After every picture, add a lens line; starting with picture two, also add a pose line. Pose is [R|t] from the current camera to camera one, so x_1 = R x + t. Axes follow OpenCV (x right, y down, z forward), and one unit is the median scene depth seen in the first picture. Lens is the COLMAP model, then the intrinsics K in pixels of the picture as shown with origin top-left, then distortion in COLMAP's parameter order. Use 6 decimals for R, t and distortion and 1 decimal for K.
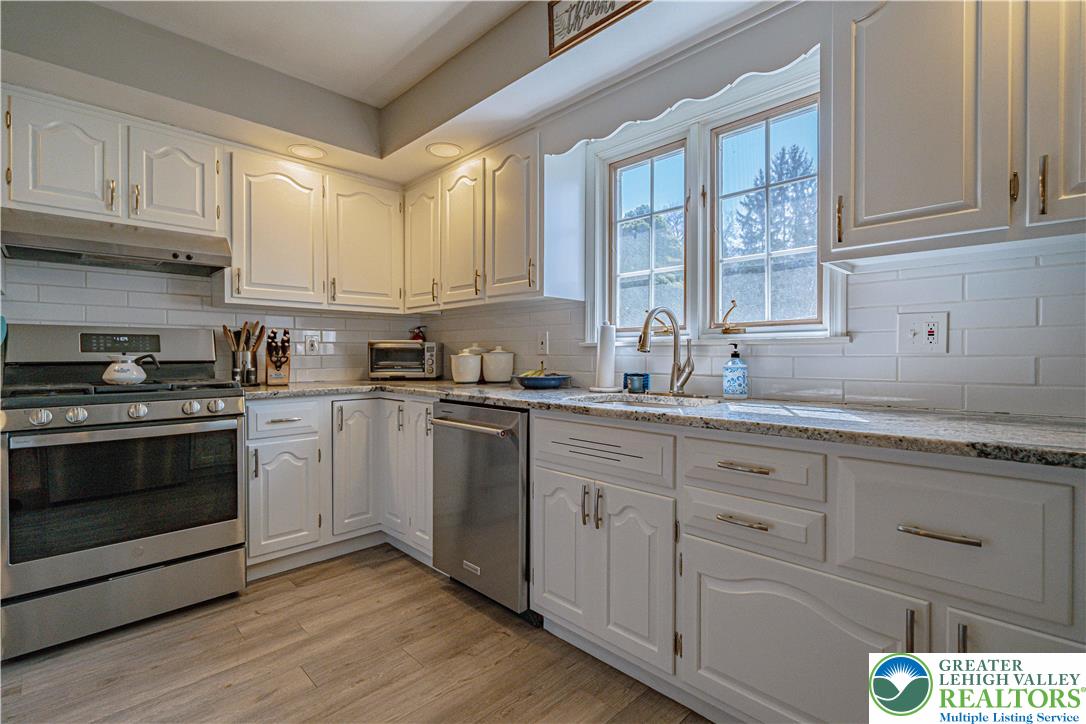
lens RADIAL K [[497.1, 0, 545.1], [0, 497.1, 359.9], [0, 0, 1]] dist [-0.001372, 0.000777]
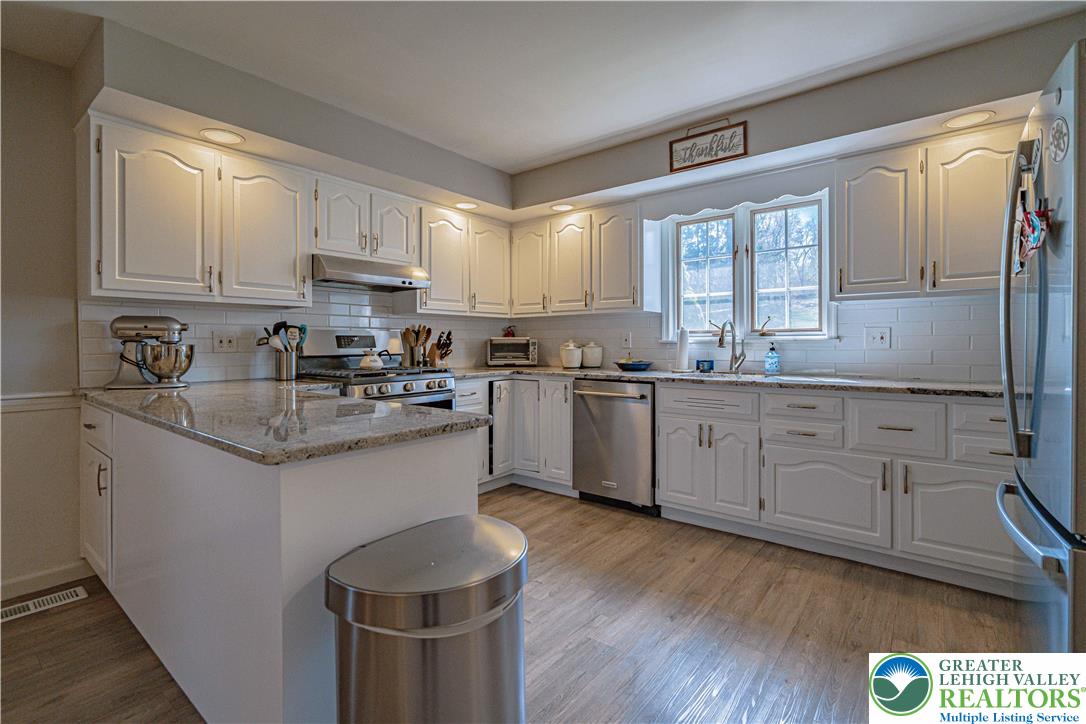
lens RADIAL K [[497.1, 0, 543.0], [0, 497.1, 344.2], [0, 0, 1]] dist [-0.001372, 0.000777]
pose [[0.992940, -0.003066, 0.118574, -0.519507], [0.004052, 0.999959, -0.008078, -0.013630], [-0.118545, 0.008502, 0.992912, -0.518330]]
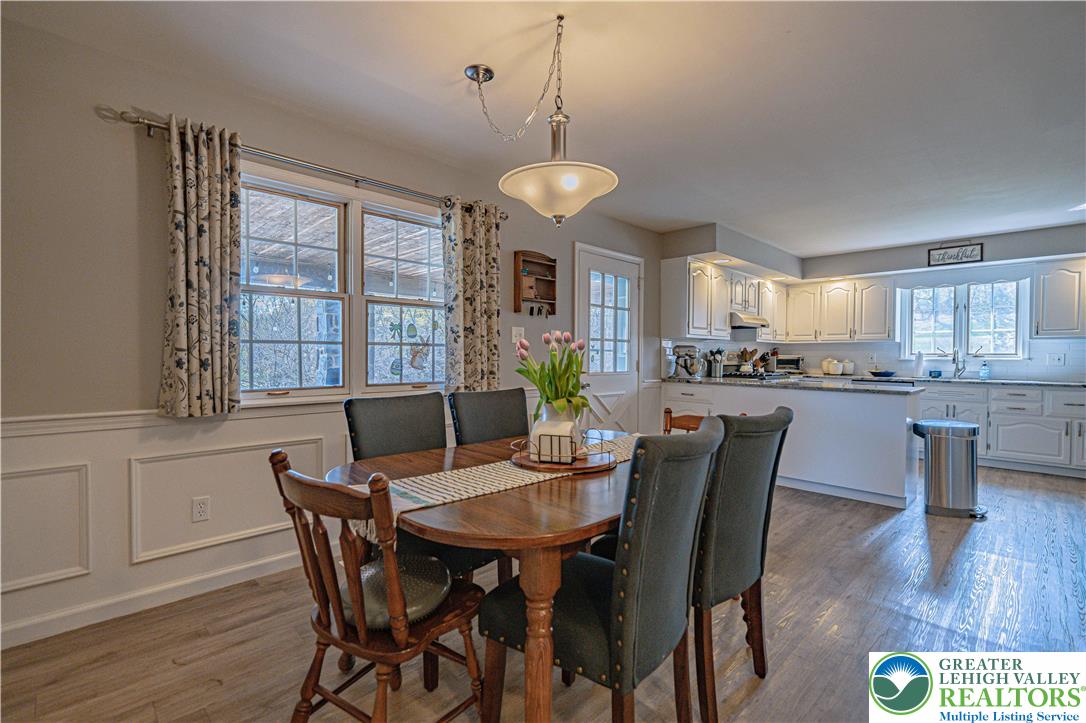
lens RADIAL K [[497.1, 0, 535.8], [0, 497.1, 363.8], [0, 0, 1]] dist [-0.001372, 0.000777]
pose [[0.999942, 0.009458, -0.005112, -1.989594], [-0.009427, 0.999937, 0.006047, -0.007214], [0.005169, -0.005999, 0.999969, -1.731356]]
